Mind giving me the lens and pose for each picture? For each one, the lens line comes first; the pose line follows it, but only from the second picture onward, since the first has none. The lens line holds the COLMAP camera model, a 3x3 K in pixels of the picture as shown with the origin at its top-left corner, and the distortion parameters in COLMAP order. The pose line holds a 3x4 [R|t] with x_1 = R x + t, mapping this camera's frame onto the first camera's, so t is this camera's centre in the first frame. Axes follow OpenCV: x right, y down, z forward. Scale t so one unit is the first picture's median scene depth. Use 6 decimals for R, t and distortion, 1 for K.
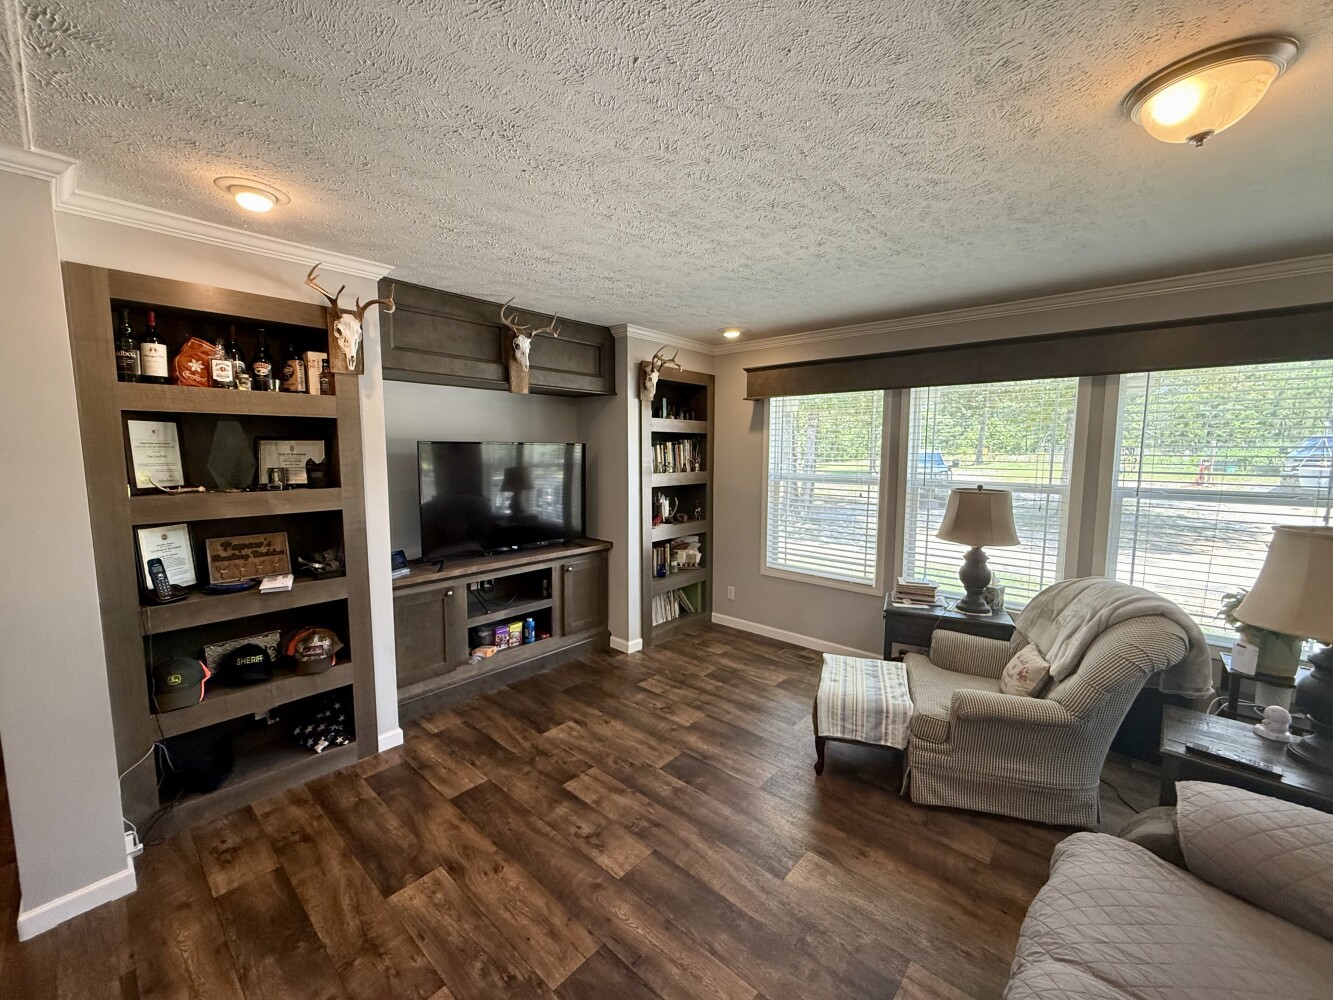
lens RADIAL K [[528.0, 0, 666.5], [0, 528.0, 500.0], [0, 0, 1]] dist [-0.000215, -0.000547]
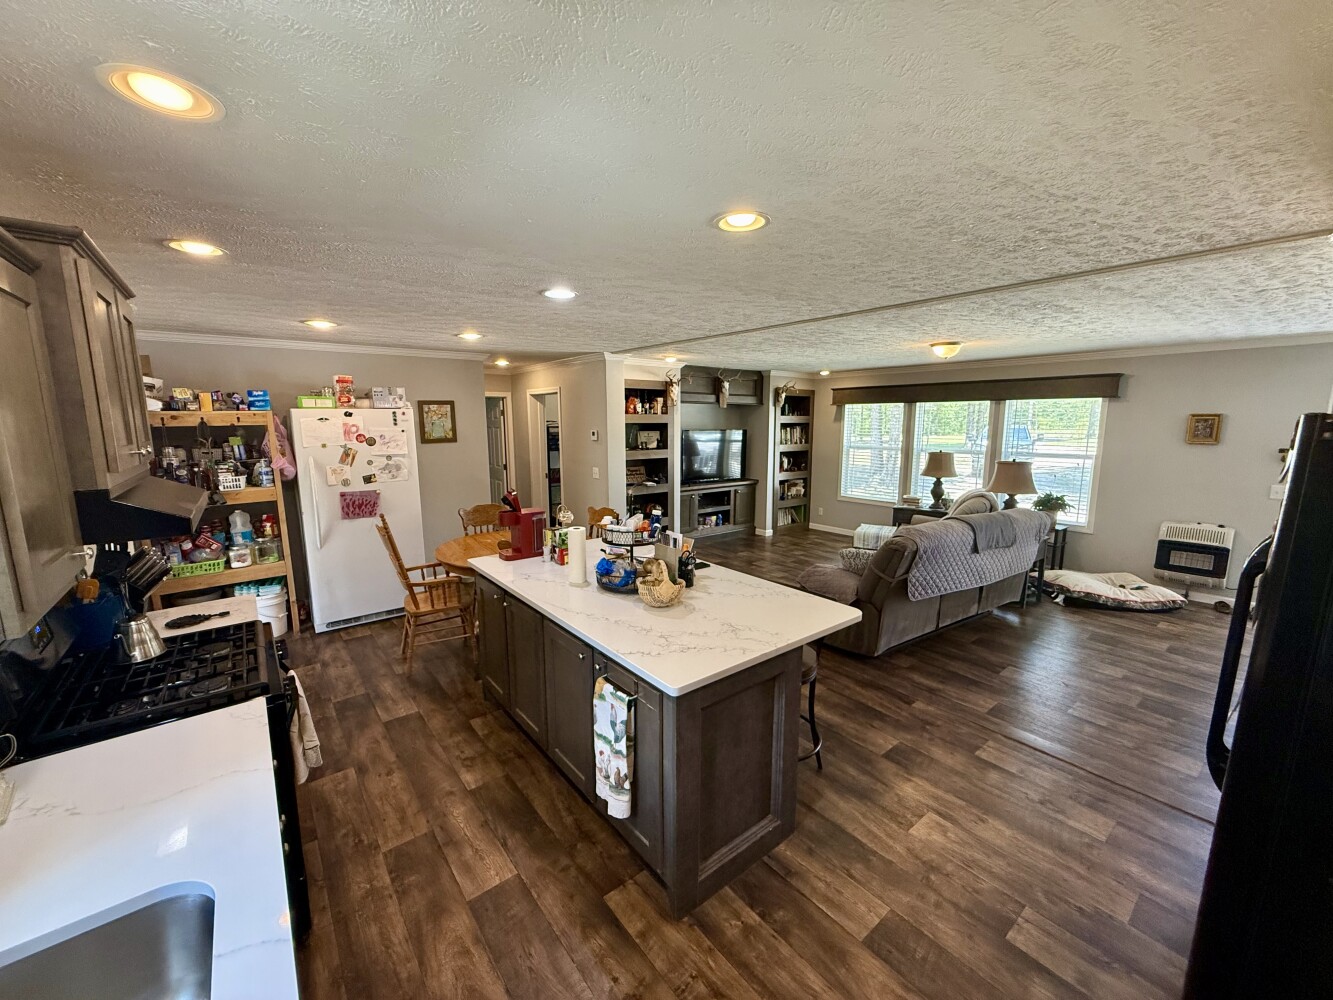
lens RADIAL K [[528.0, 0, 666.5], [0, 528.0, 500.0], [0, 0, 1]] dist [-0.000215, -0.000547]
pose [[0.985079, 0.021962, -0.170699, -0.107467], [-0.013125, 0.998523, 0.052722, 0.058390], [0.171604, -0.049695, 0.983912, -1.029945]]
